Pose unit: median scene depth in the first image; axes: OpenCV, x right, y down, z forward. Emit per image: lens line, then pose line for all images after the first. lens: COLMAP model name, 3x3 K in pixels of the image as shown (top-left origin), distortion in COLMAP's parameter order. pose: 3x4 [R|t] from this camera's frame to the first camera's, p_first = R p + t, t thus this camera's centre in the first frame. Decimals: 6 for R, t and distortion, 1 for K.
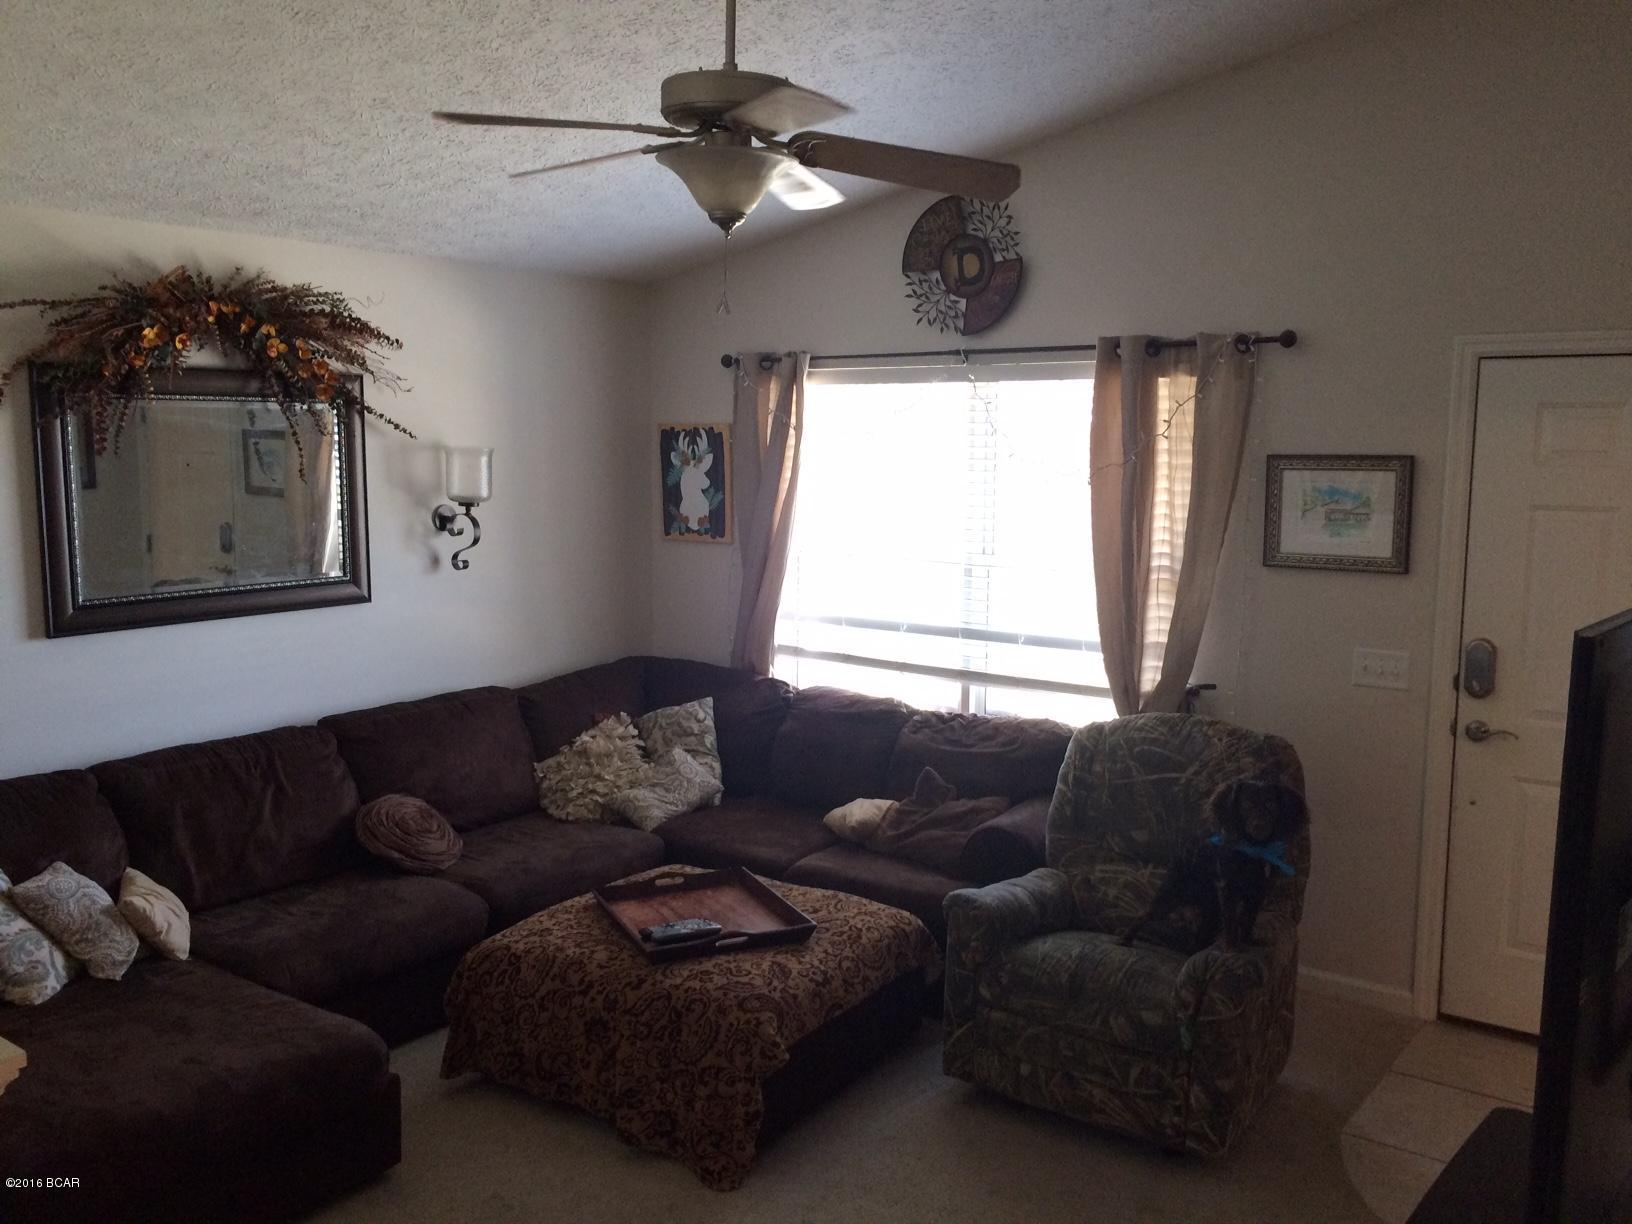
lens RADIAL K [[1376.5, 0, 816.0], [0, 1376.5, 612.0], [0, 0, 1]] dist [0.000564, 0.001538]
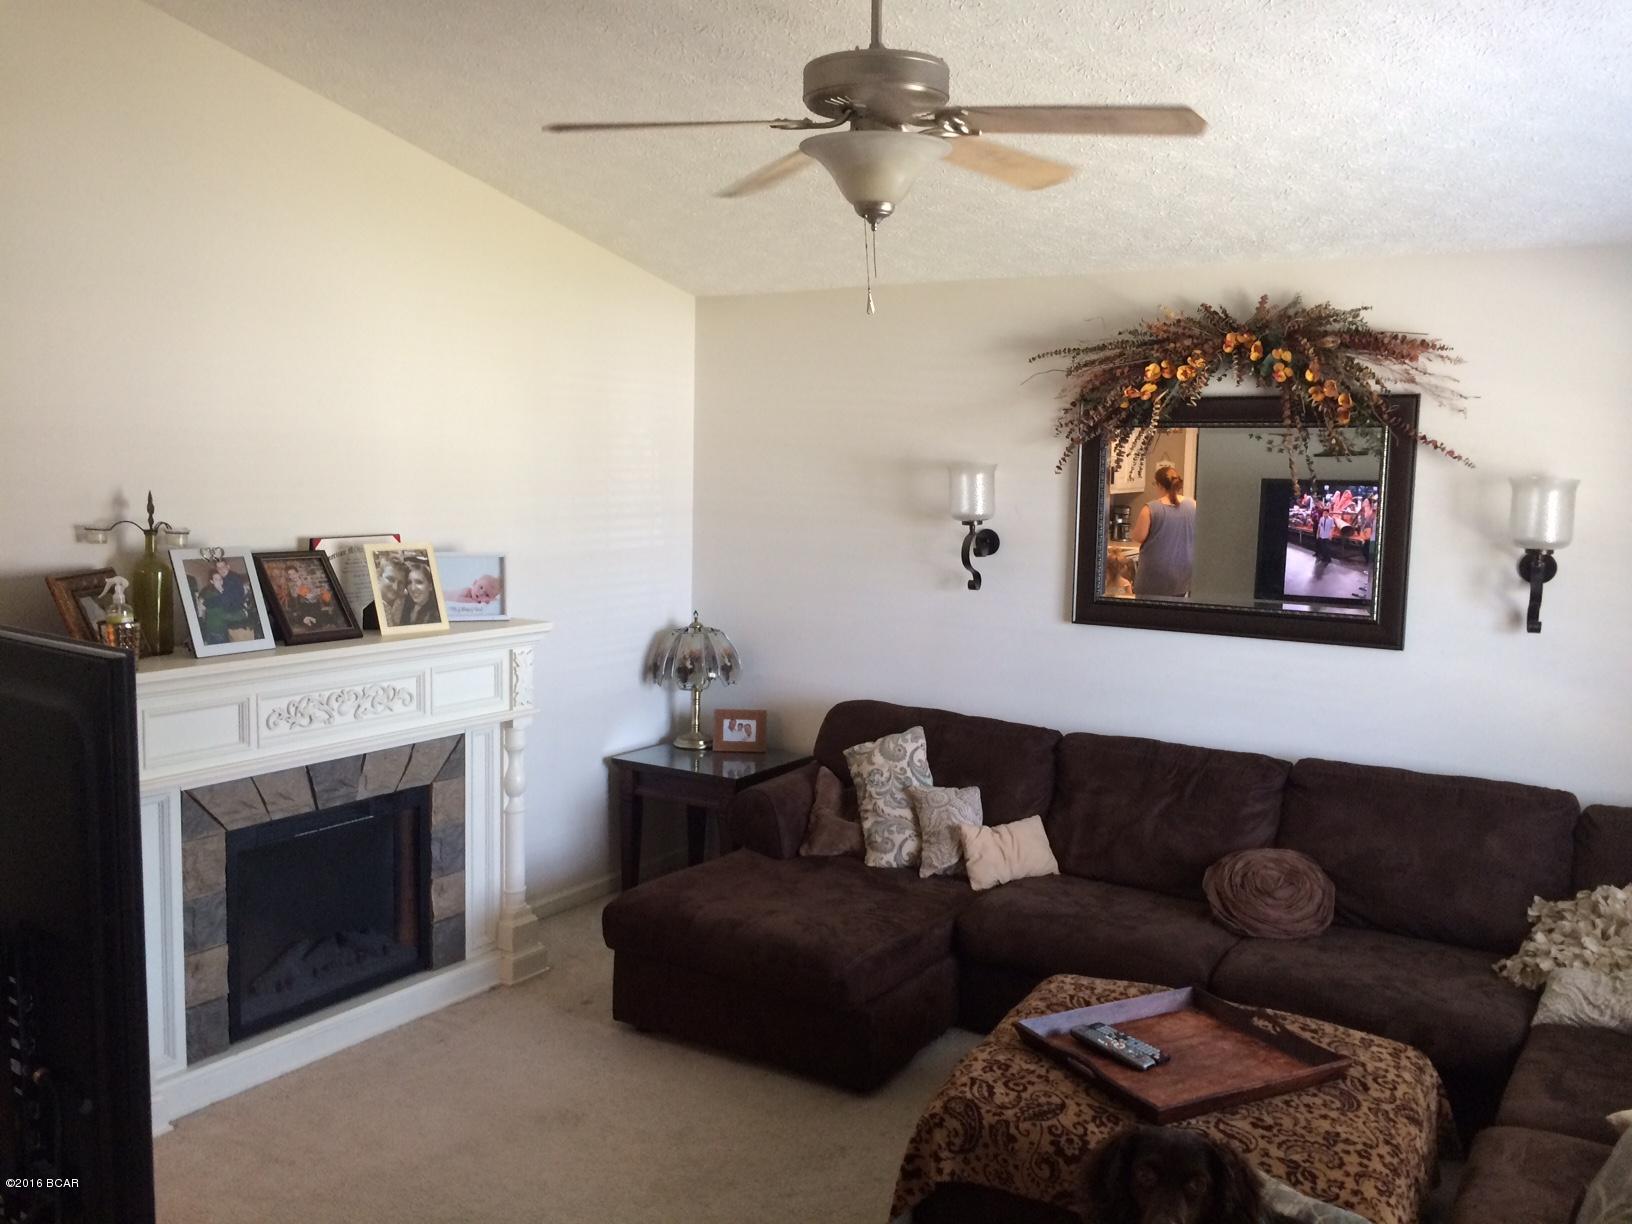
lens RADIAL K [[1376.5, 0, 816.0], [0, 1376.5, 612.0], [0, 0, 1]] dist [0.000564, 0.001538]
pose [[0.069075, 0.105302, -0.992038, 0.639624], [-0.149308, 0.984304, 0.094085, -0.071319], [0.986375, 0.141620, 0.083714, 0.666939]]
